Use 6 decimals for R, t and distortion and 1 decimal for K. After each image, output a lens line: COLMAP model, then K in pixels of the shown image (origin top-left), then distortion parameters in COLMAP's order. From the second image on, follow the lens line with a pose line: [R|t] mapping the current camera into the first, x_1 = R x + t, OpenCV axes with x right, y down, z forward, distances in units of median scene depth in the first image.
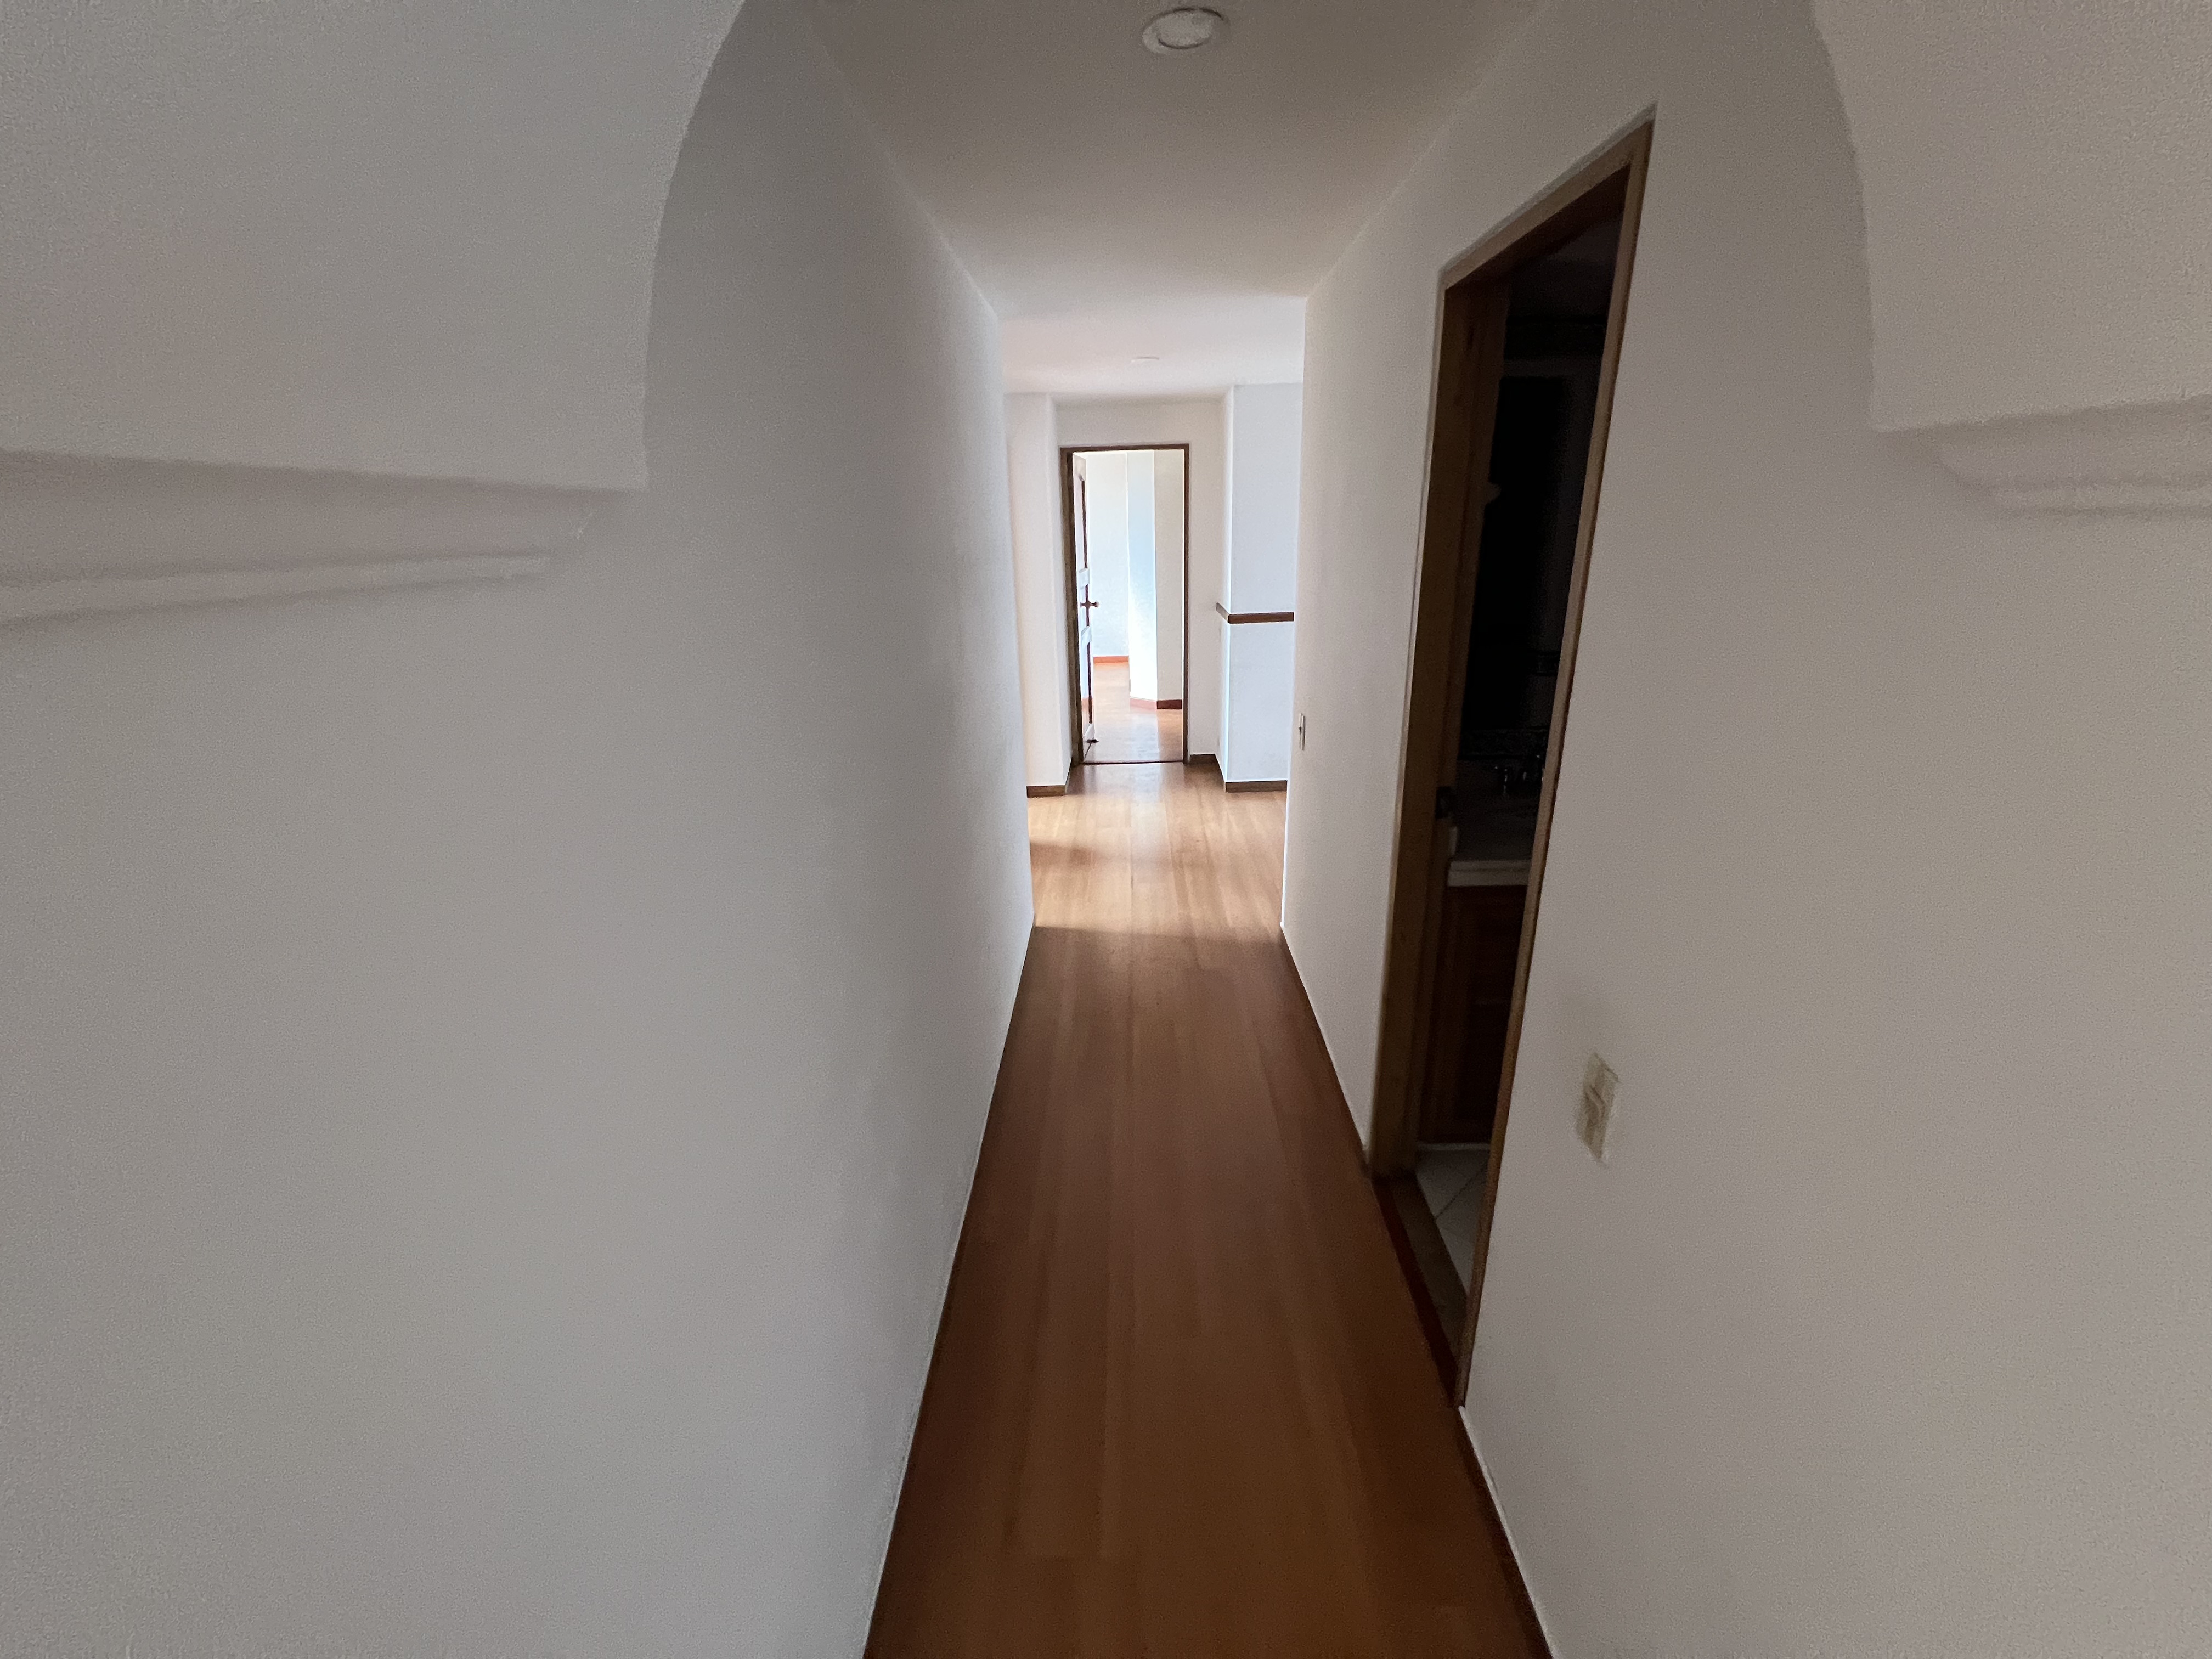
lens RADIAL K [[867.1, 0, 1106.0], [0, 867.1, 829.5], [0, 0, 1]] dist [-0.000251, -0.000026]
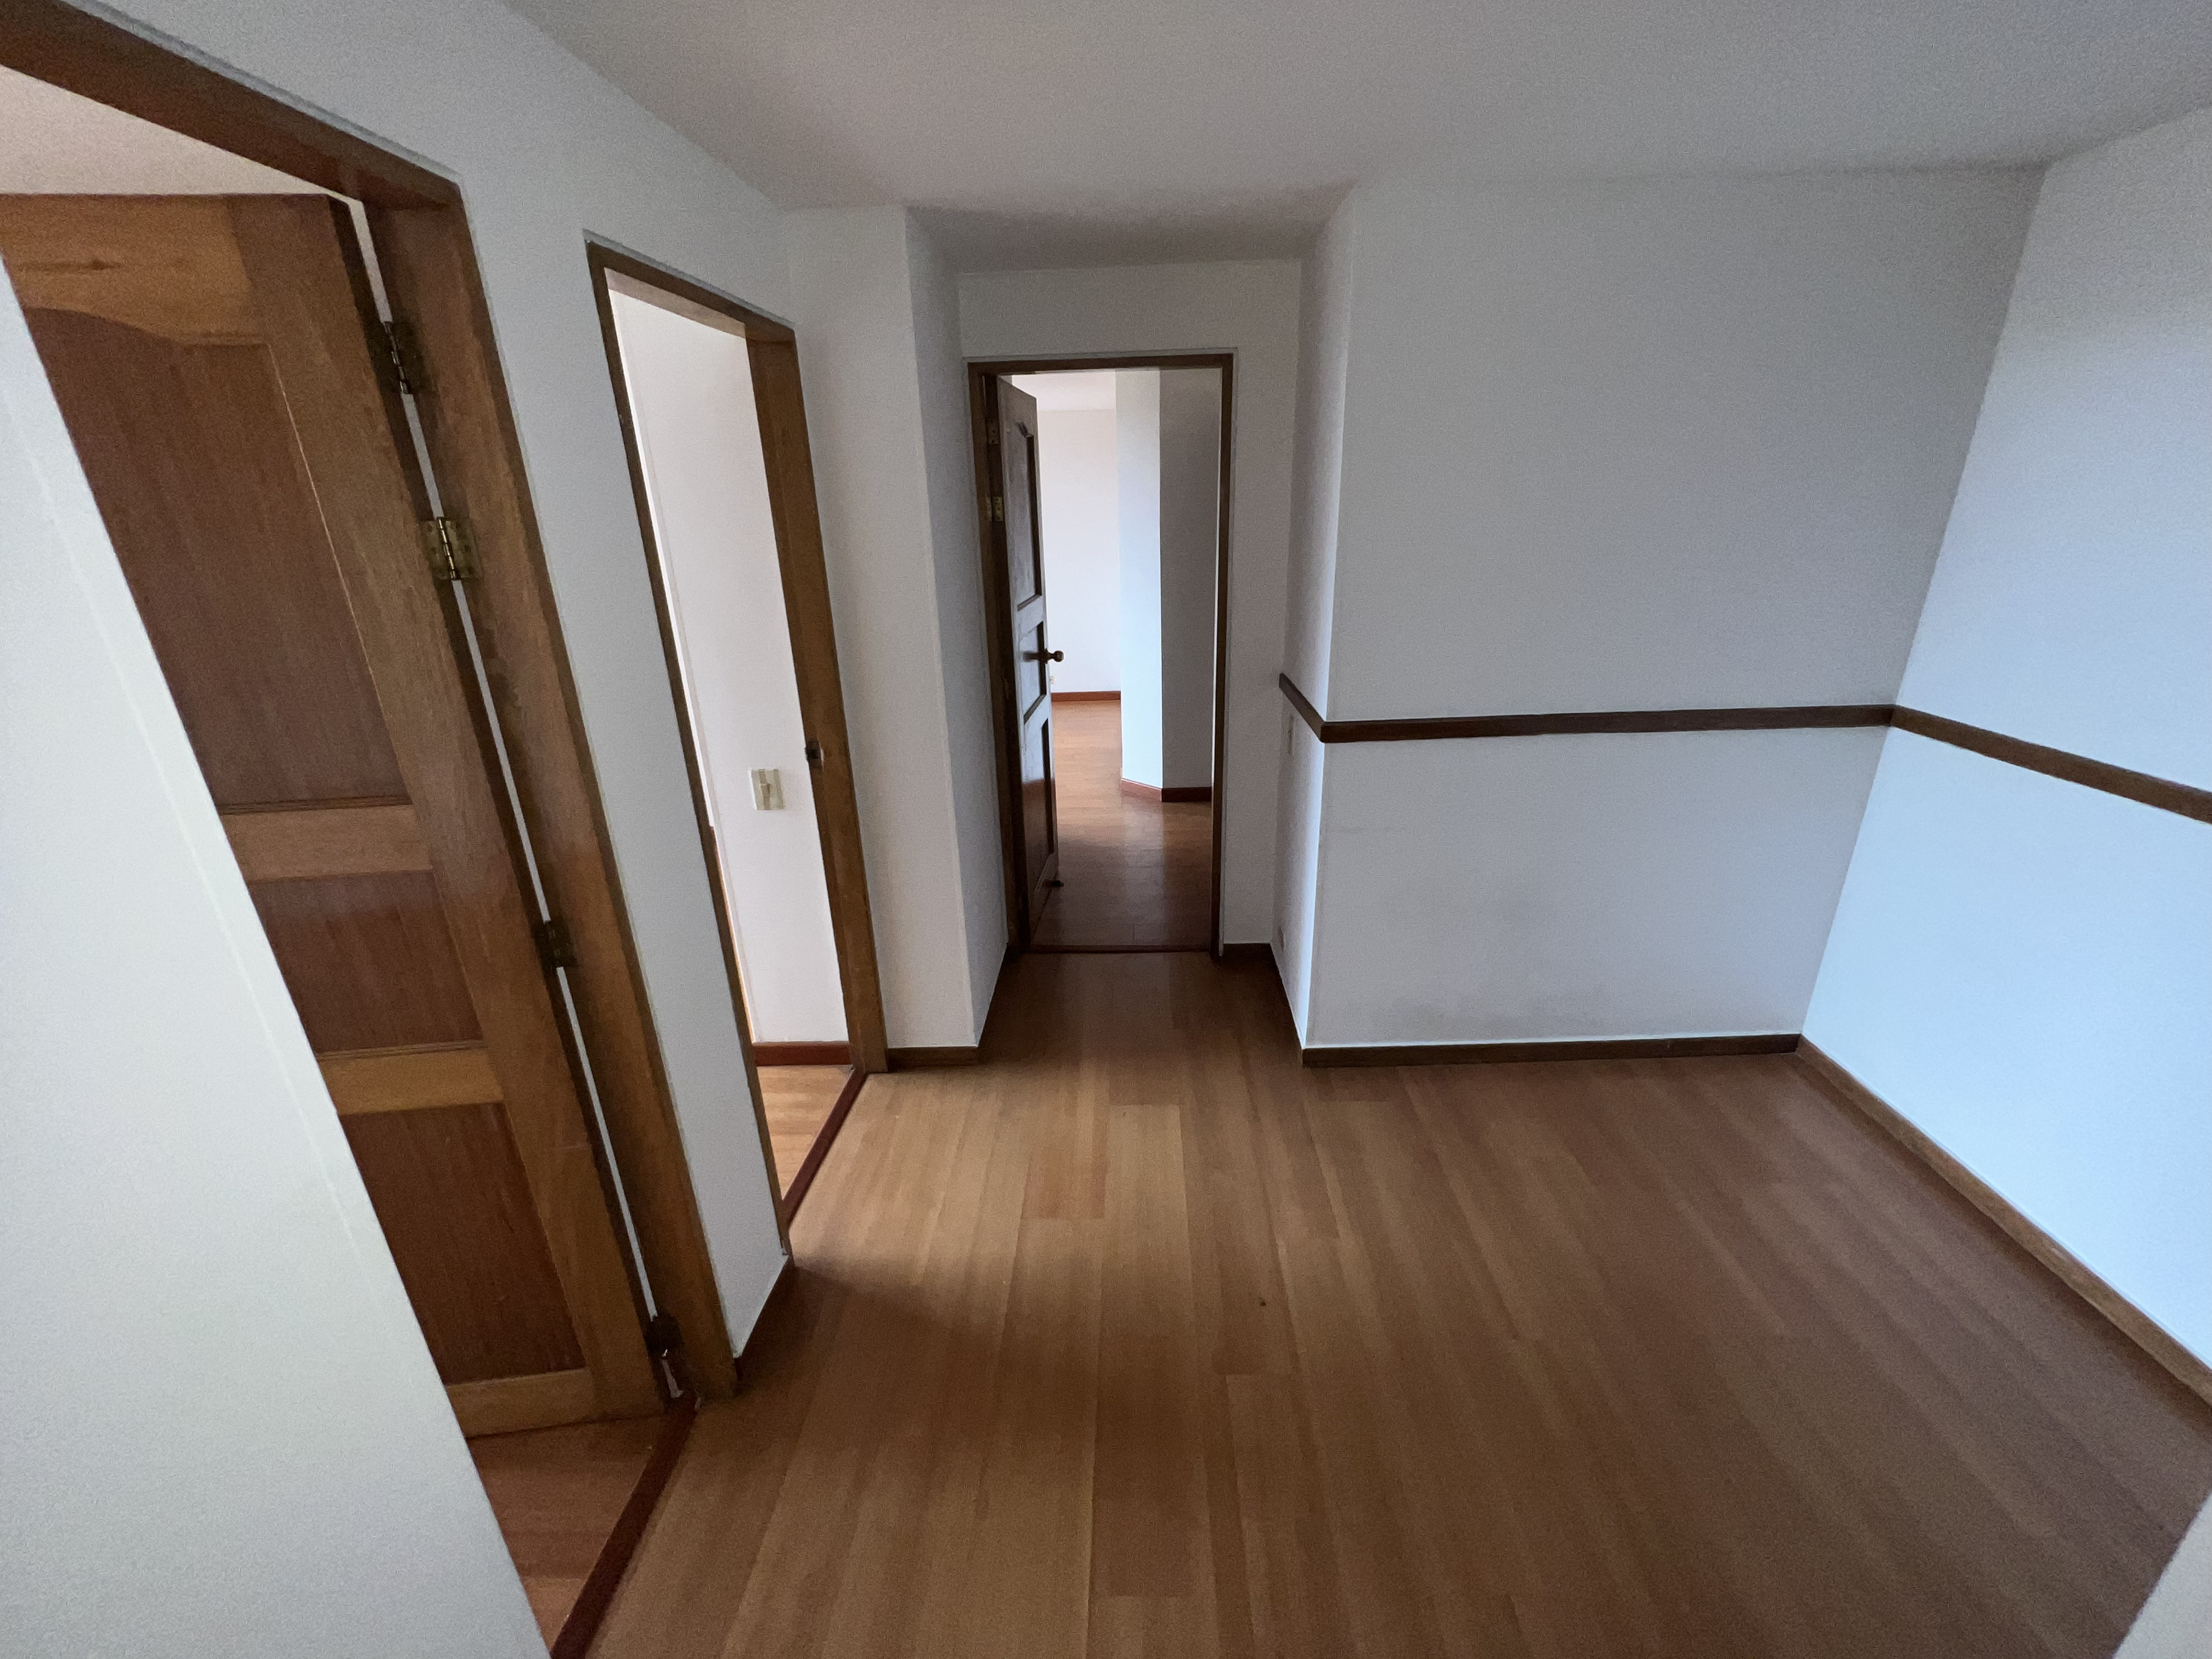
lens RADIAL K [[887.9, 0, 1108.0], [0, 887.9, 823.2], [0, 0, 1]] dist [-0.001680, 0.001218]
pose [[0.999975, 0.006760, 0.002055, 0.026134], [-0.006776, 0.999943, 0.008283, -0.184714], [-0.001999, -0.008296, 0.999964, 0.499831]]
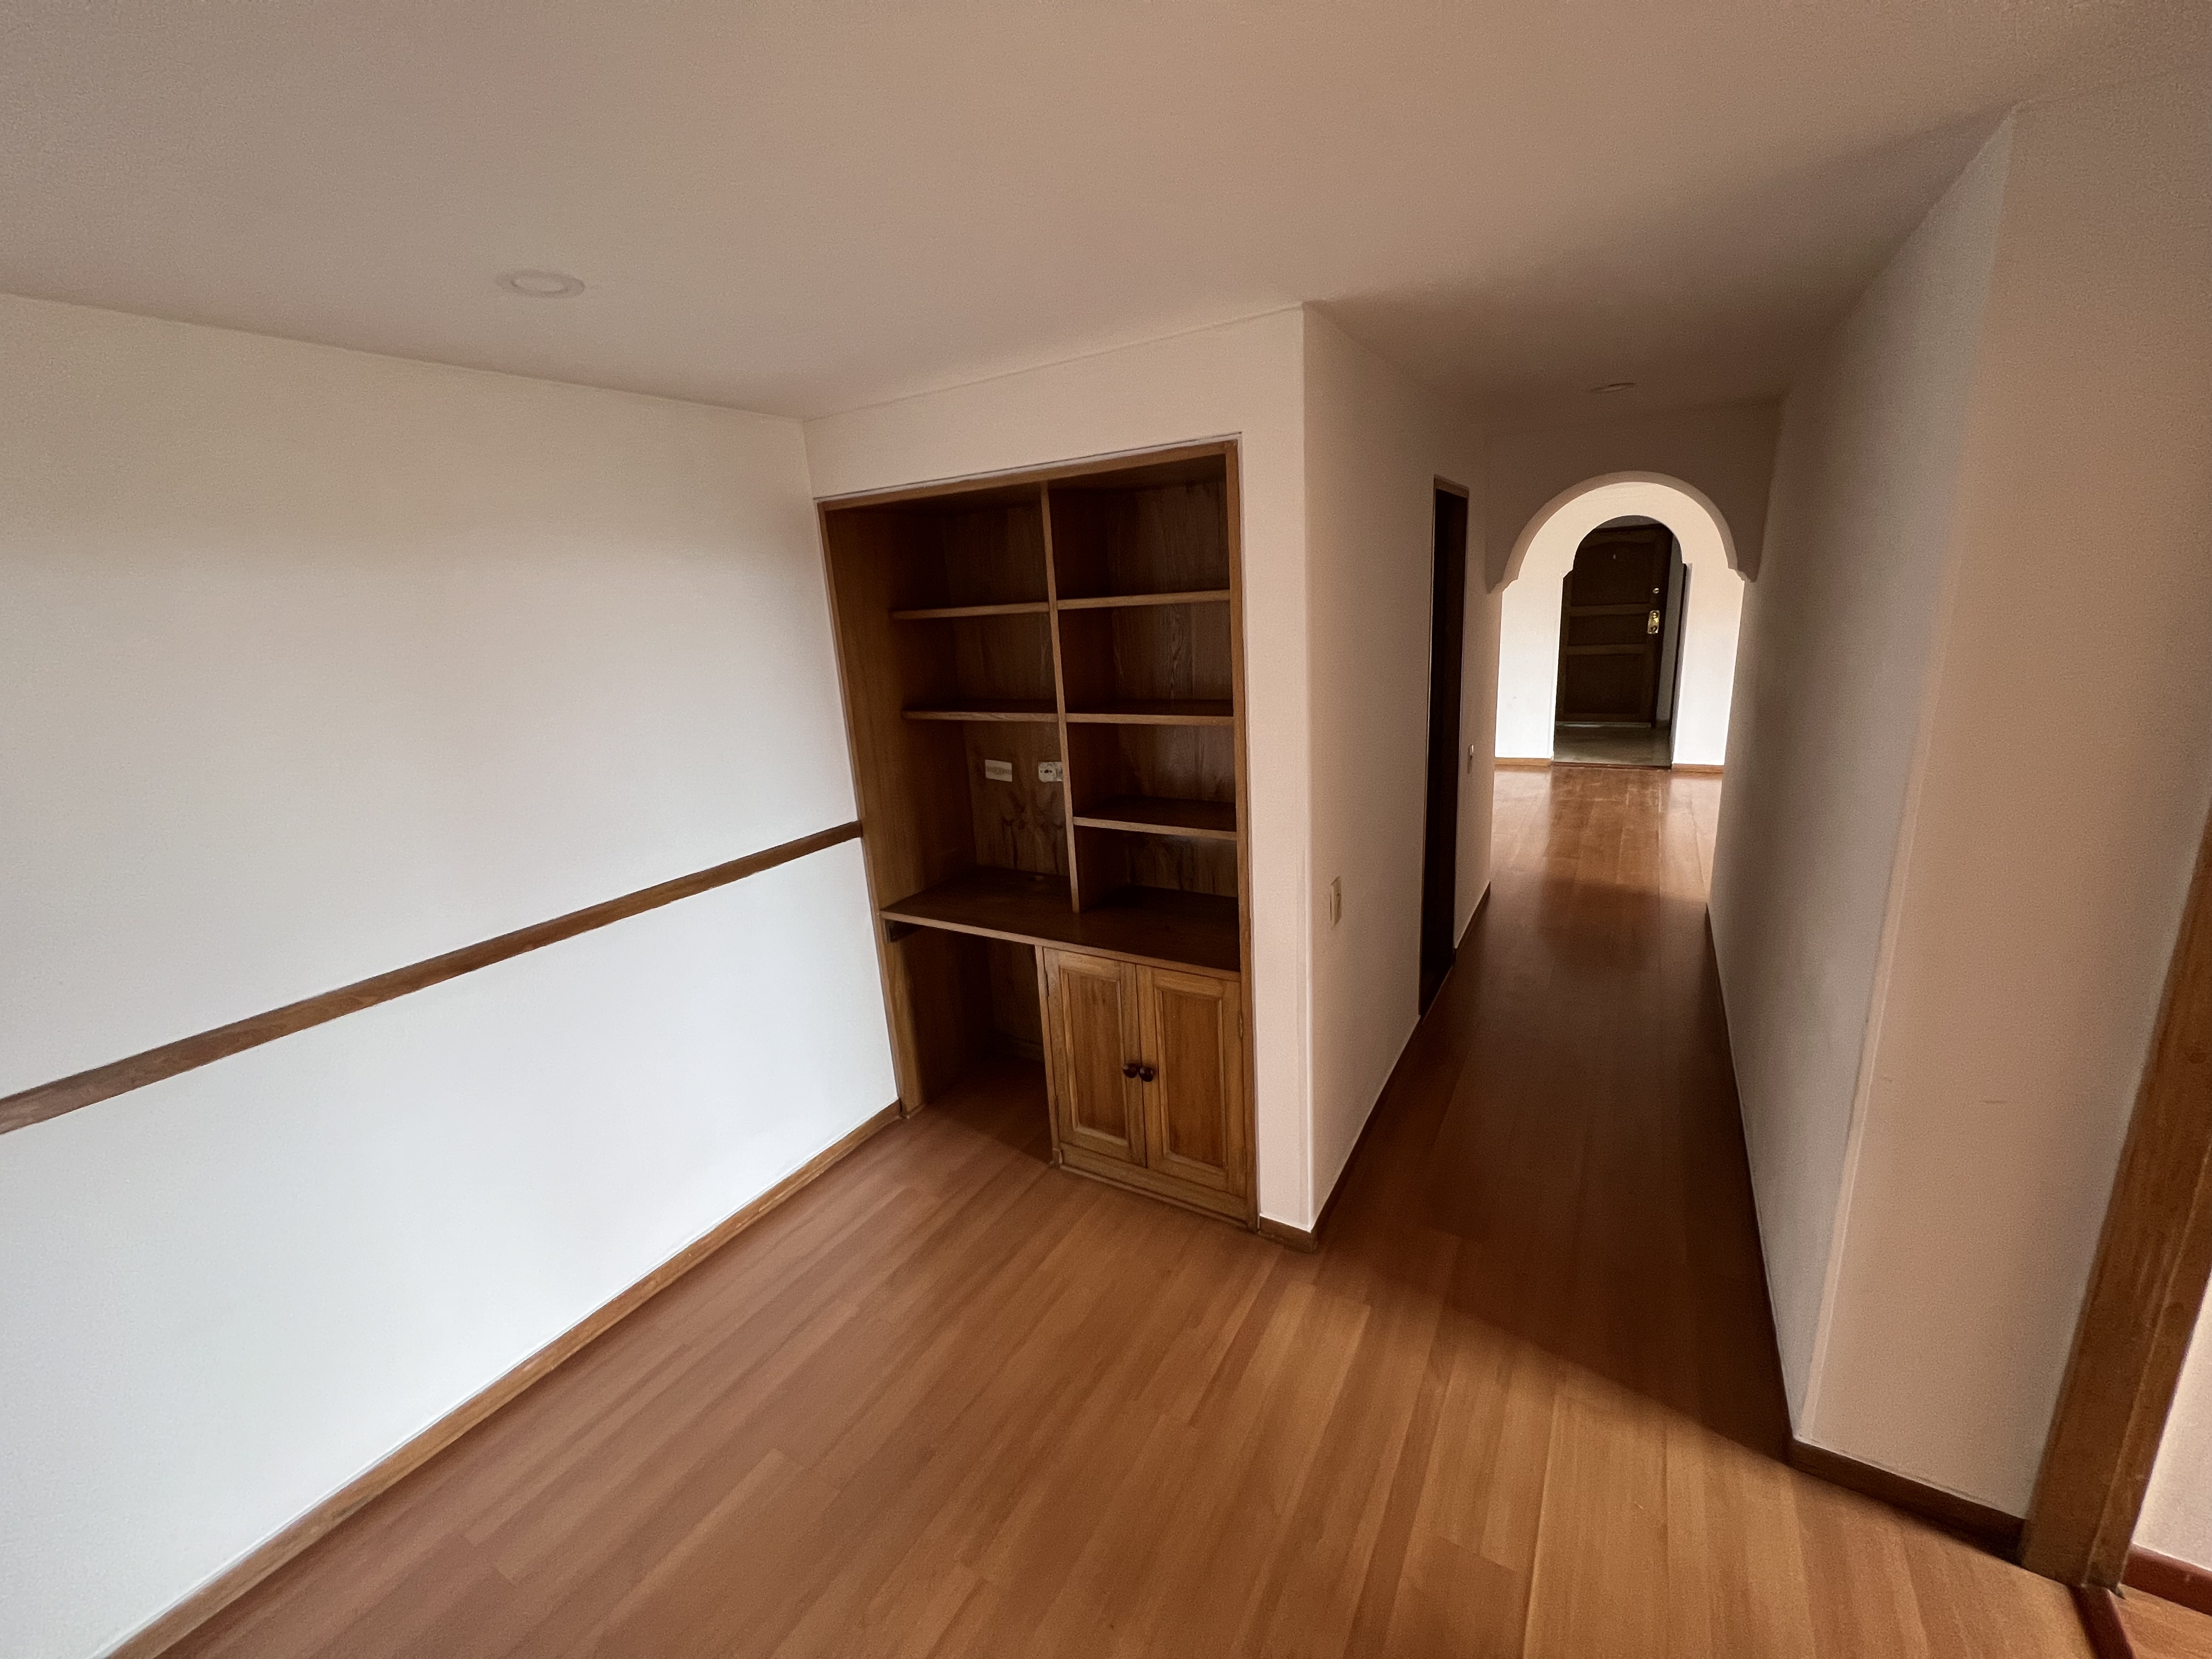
lens RADIAL K [[867.1, 0, 1106.0], [0, 867.1, 829.5], [0, 0, 1]] dist [-0.000251, -0.000026]
pose [[-0.863164, -0.043046, 0.503086, 0.010586], [0.257061, 0.820105, 0.511222, -0.337953], [-0.434589, 0.570592, -0.696819, 0.886216]]
